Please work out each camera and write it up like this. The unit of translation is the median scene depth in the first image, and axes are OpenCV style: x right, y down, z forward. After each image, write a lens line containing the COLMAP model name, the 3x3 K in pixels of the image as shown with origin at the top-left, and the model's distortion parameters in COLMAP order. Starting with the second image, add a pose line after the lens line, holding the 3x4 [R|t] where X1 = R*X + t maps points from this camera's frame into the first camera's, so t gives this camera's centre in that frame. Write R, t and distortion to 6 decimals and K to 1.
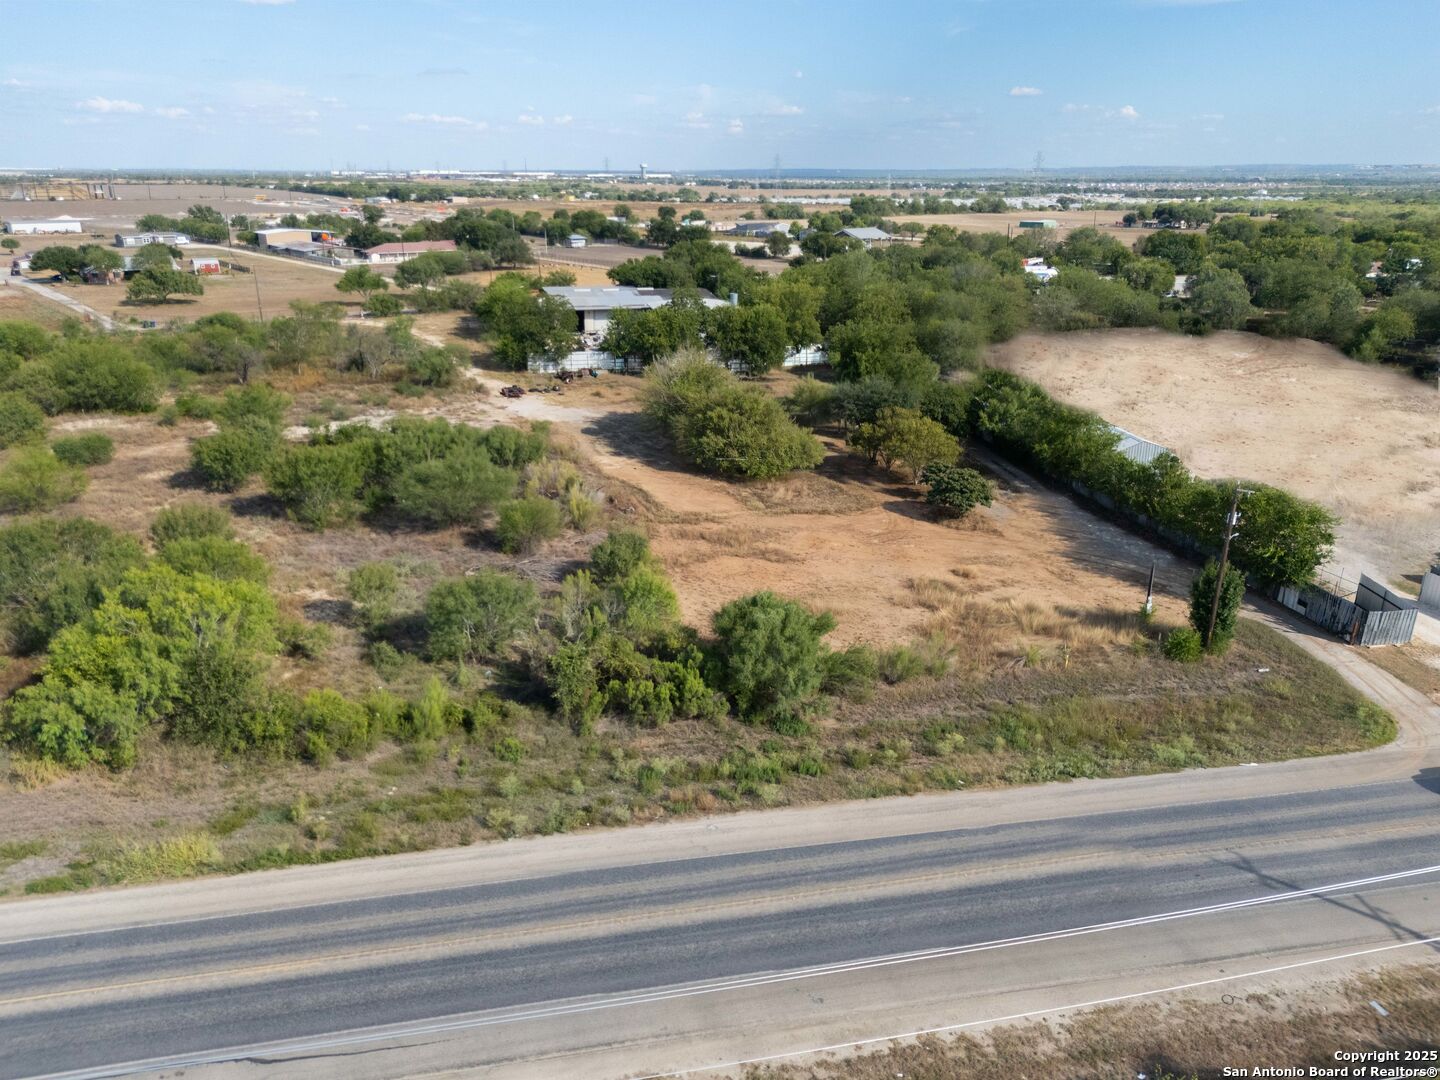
lens RADIAL K [[1059.6, 0, 721.7], [0, 1059.6, 535.4], [0, 0, 1]] dist [0.057535, -0.051578]
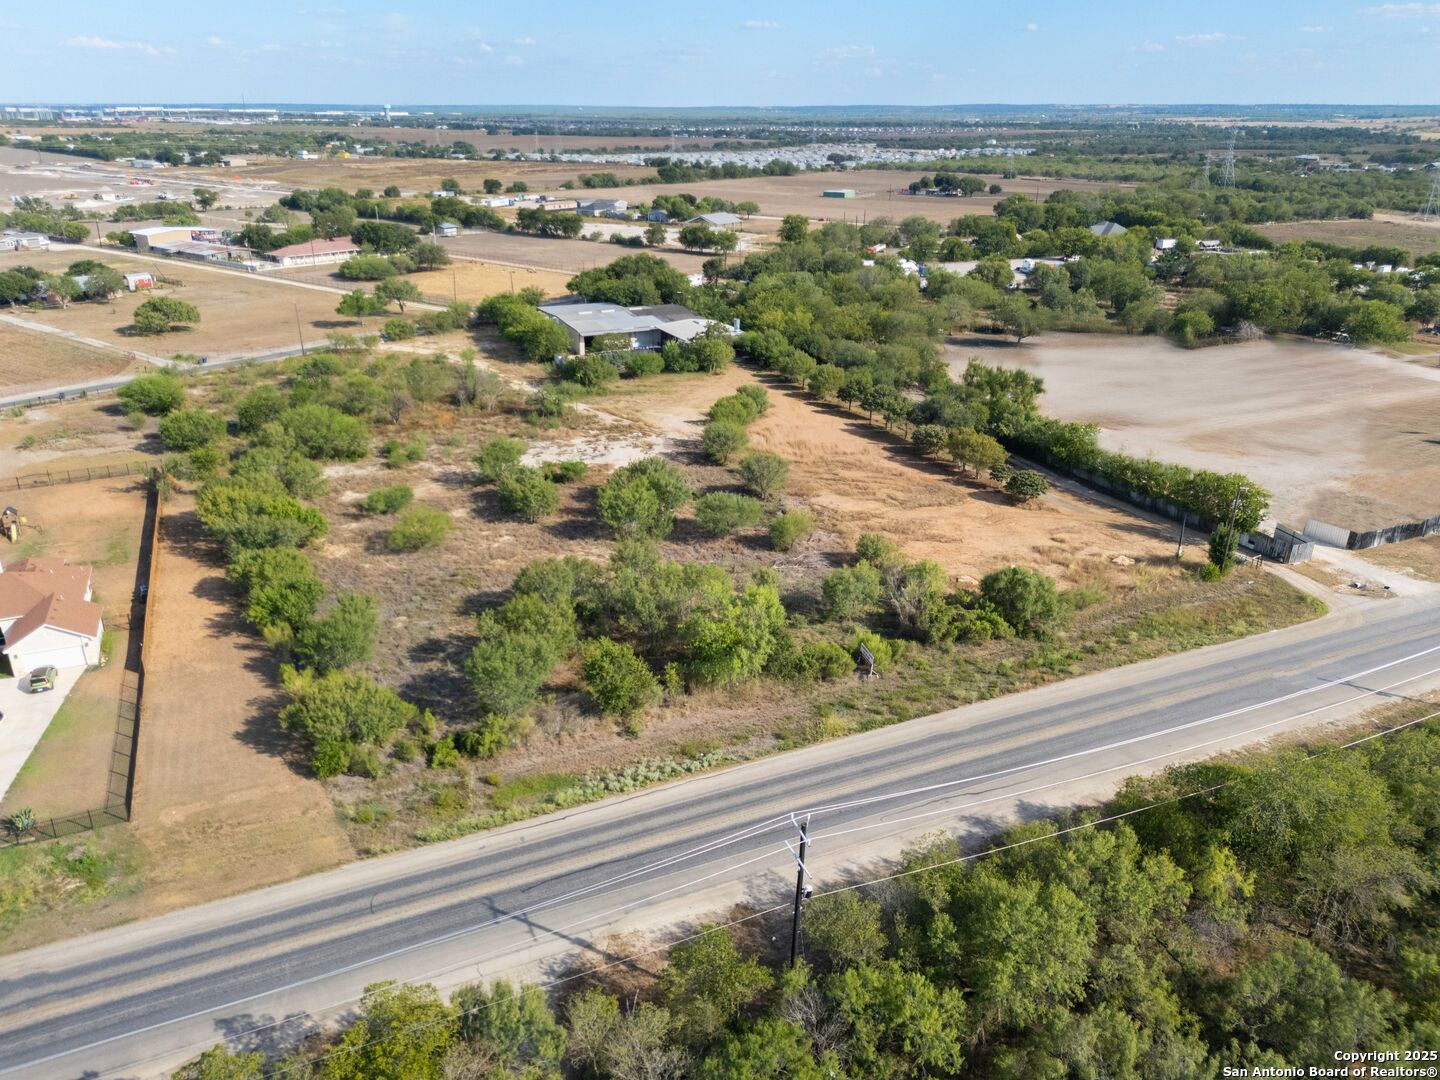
lens RADIAL K [[1059.6, 0, 721.7], [0, 1059.6, 535.4], [0, 0, 1]] dist [0.057535, -0.051578]
pose [[0.974038, -0.083600, 0.210385, -0.606291], [0.072378, 0.995541, 0.060499, -0.105433], [-0.214504, -0.043701, 0.975745, -0.478301]]
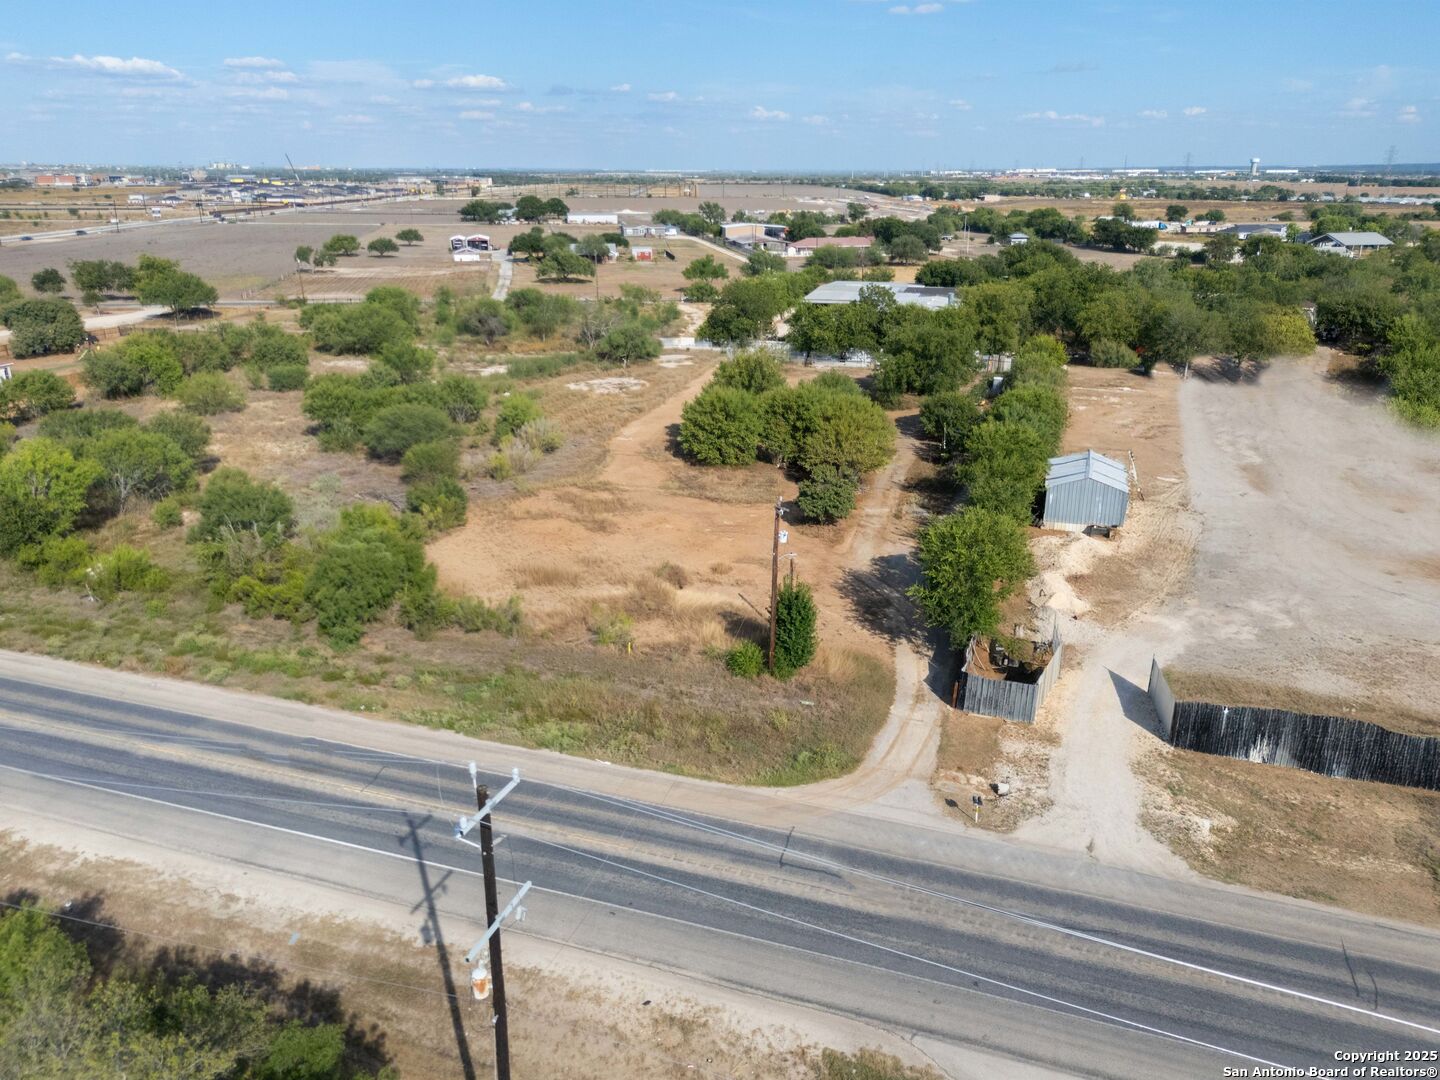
lens RADIAL K [[1059.6, 0, 721.7], [0, 1059.6, 535.4], [0, 0, 1]] dist [0.057535, -0.051578]
pose [[0.866333, 0.160845, -0.472860, 0.677443], [-0.160221, 0.986191, 0.041913, -0.036406], [0.473072, 0.039451, 0.880140, 0.112179]]
